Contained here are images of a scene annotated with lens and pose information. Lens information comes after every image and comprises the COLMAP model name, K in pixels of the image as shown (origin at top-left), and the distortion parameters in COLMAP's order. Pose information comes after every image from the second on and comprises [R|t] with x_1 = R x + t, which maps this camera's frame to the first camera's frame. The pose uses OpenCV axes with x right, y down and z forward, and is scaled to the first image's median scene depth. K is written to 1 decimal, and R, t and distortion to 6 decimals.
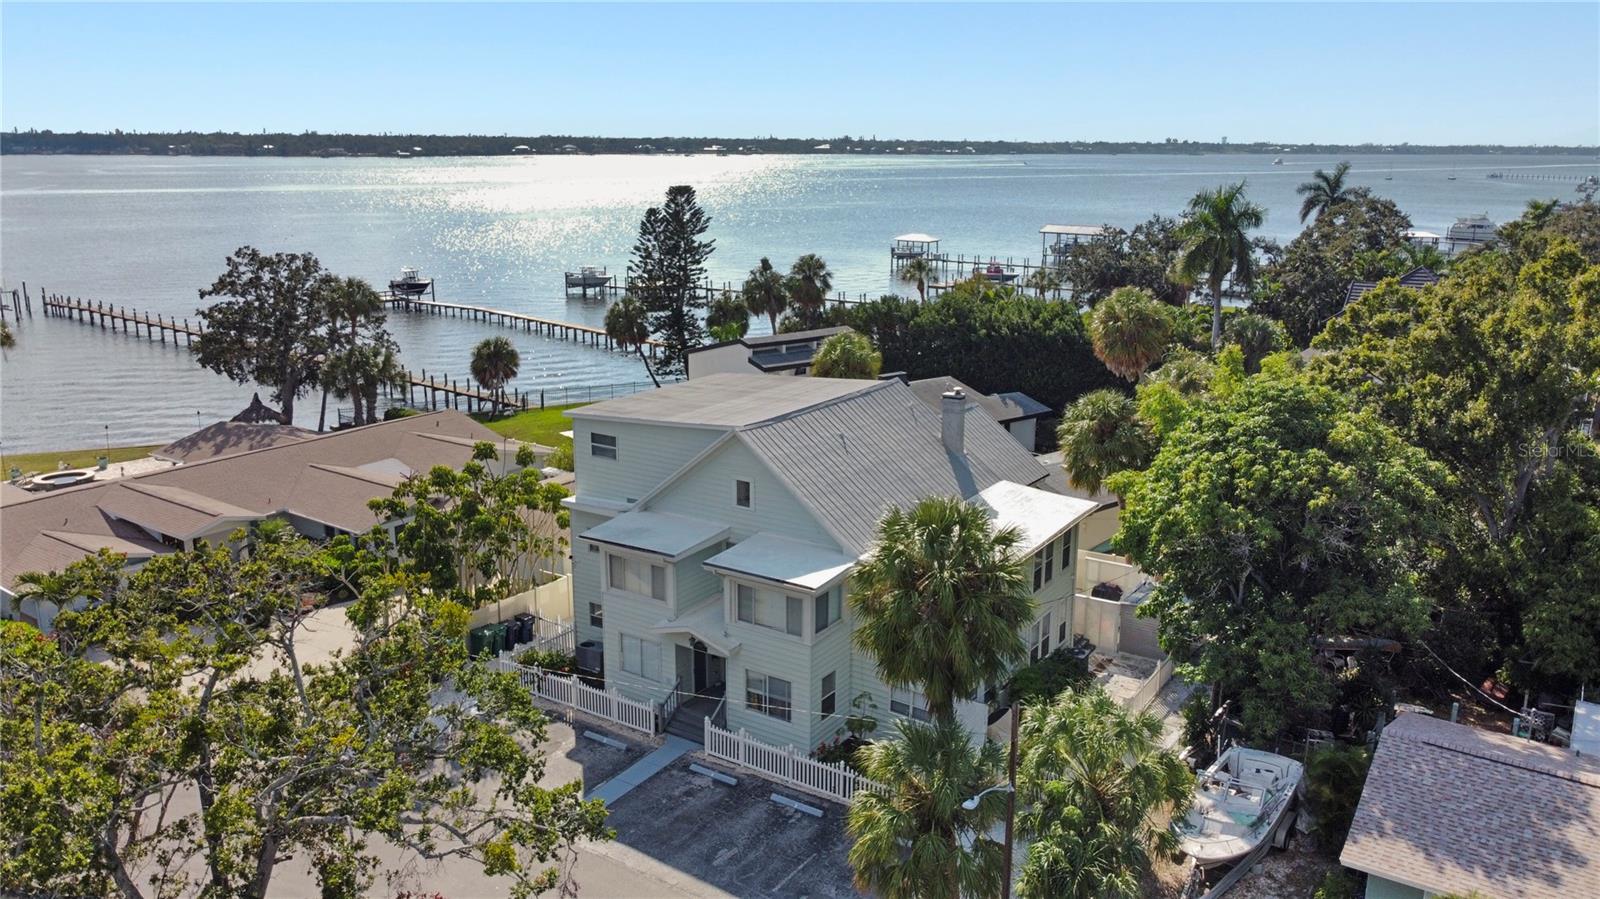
lens RADIAL K [[1205.8, 0, 800.0], [0, 1205.8, 449.5], [0, 0, 1]] dist [-0.007181, -0.002761]
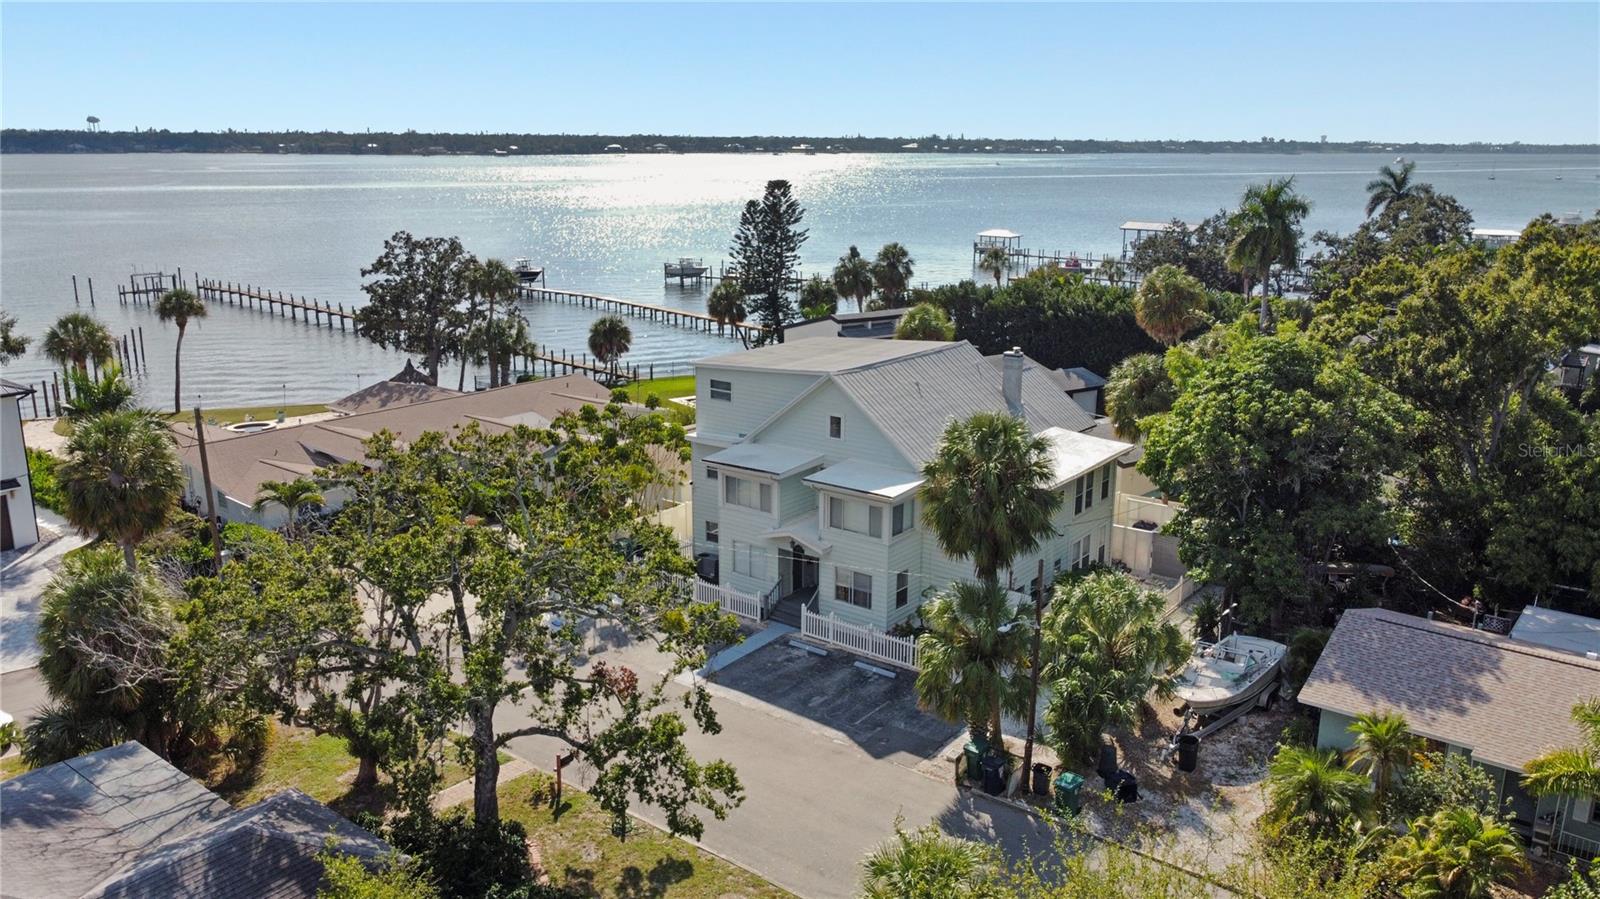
lens RADIAL K [[1205.8, 0, 800.0], [0, 1205.8, 449.5], [0, 0, 1]] dist [-0.007181, -0.002761]
pose [[0.997523, 0.017102, -0.068224, 0.000472], [-0.017043, 0.999854, 0.001444, 0.026069], [0.068239, -0.000277, 0.997669, -0.101036]]
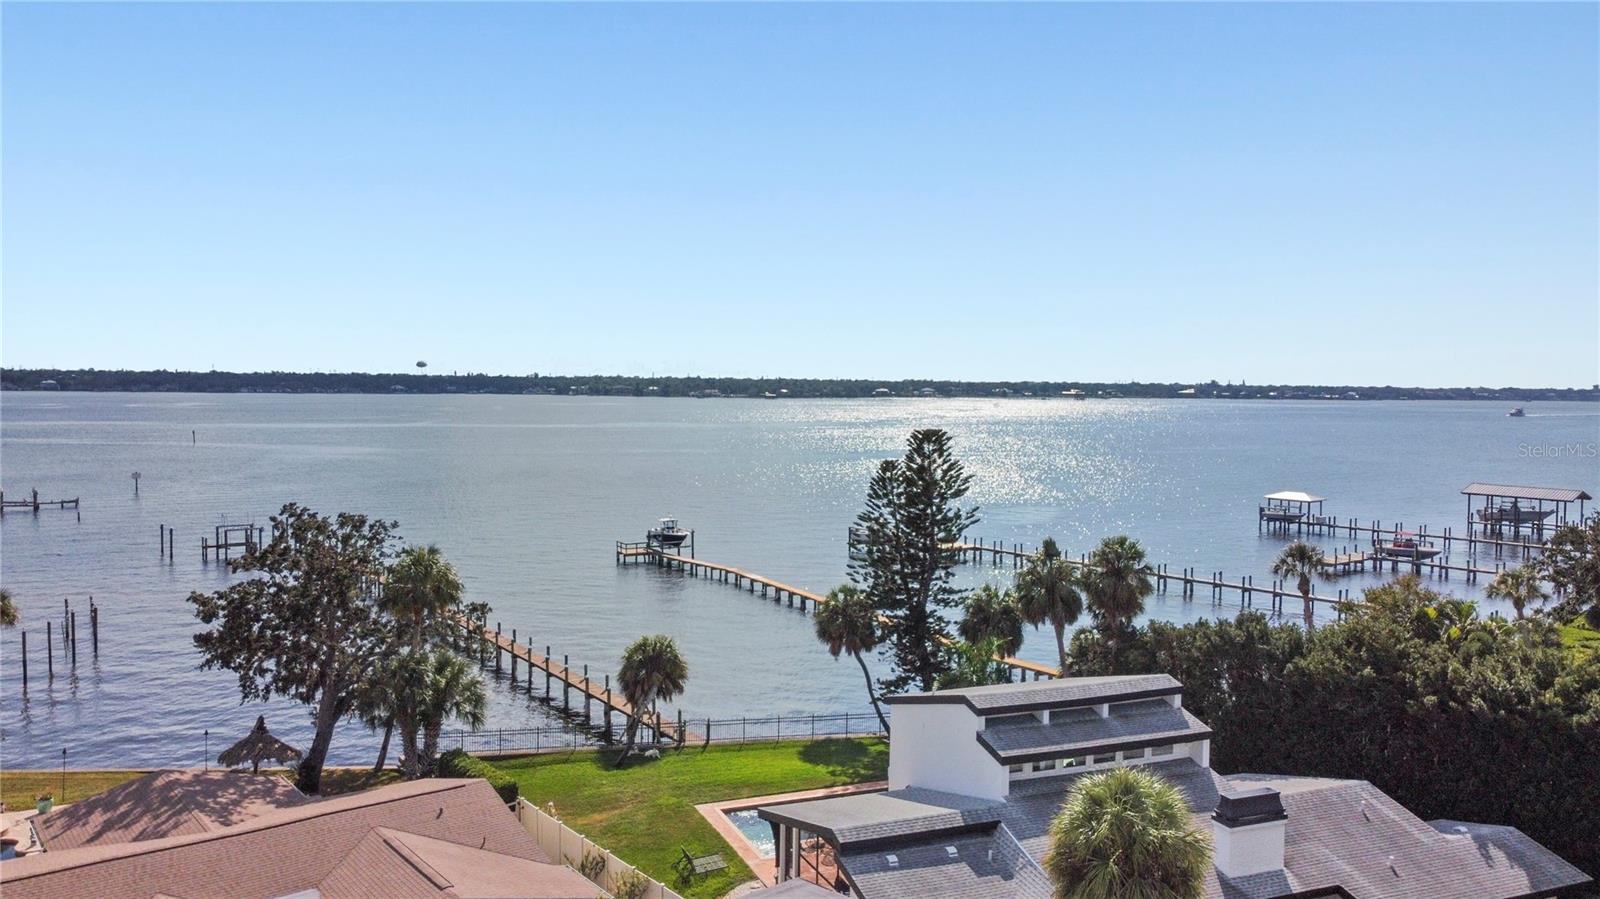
lens RADIAL K [[1199.5, 0, 800.0], [0, 1199.5, 449.5], [0, 0, 1]] dist [0.000625, 0.000090]
pose [[0.956935, 0.018621, -0.289706, 0.029741], [-0.075050, 0.979885, -0.184916, -0.076067], [0.280435, 0.198695, 0.939083, 0.340496]]
